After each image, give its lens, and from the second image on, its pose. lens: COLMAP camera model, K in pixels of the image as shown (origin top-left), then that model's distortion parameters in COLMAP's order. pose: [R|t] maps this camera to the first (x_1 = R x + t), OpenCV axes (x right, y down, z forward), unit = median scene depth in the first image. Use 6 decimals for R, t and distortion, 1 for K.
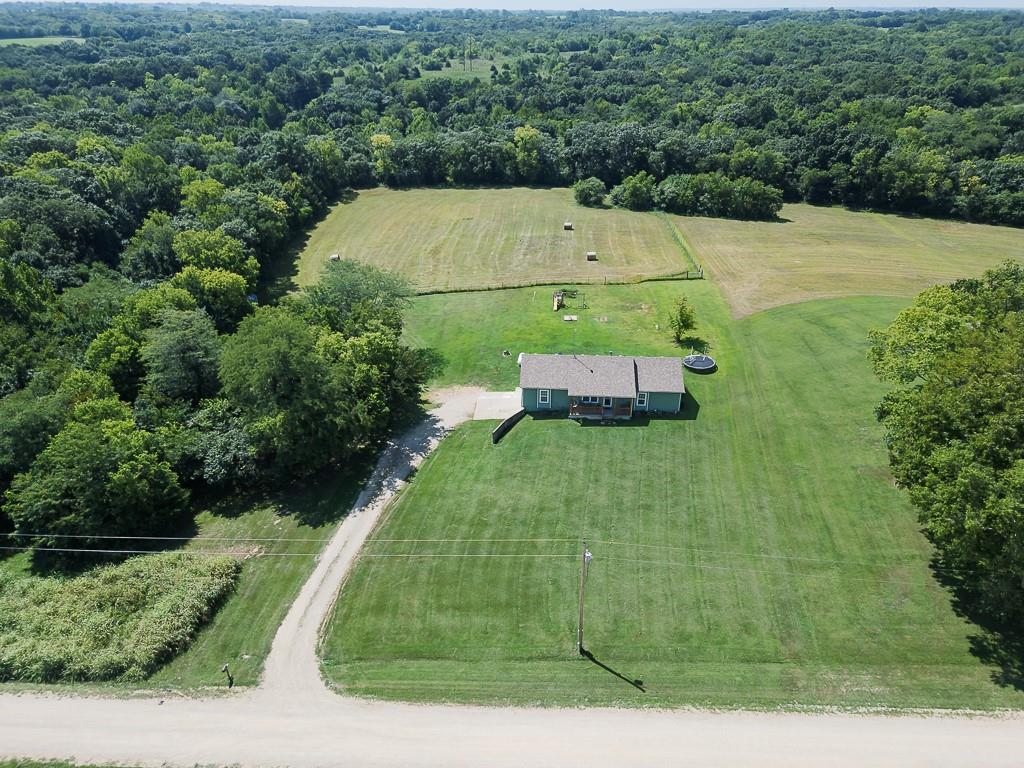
lens RADIAL K [[720.3, 0, 511.7], [0, 720.3, 384.4], [0, 0, 1]] dist [-0.003875, 0.002322]
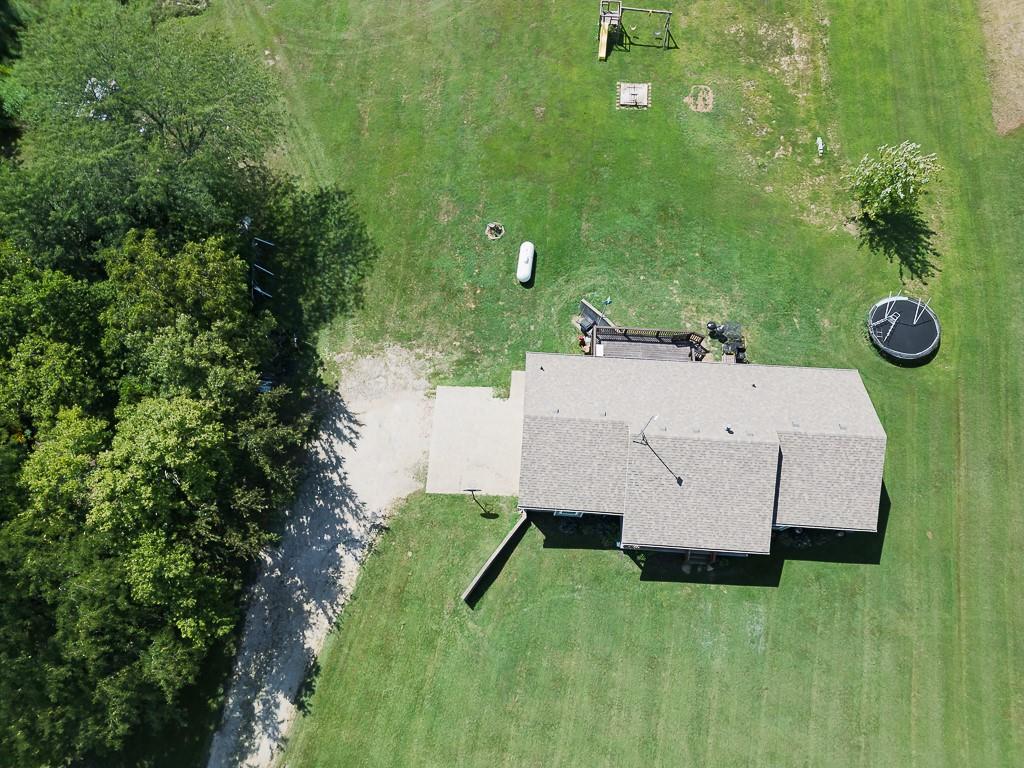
lens RADIAL K [[720.3, 0, 514.0], [0, 720.3, 383.9], [0, 0, 1]] dist [-0.003875, 0.002322]
pose [[0.999963, 0.007563, -0.004214, 0.010492], [-0.002687, 0.733826, 0.679332, -0.367580], [0.008230, -0.679295, 0.733819, 0.723759]]
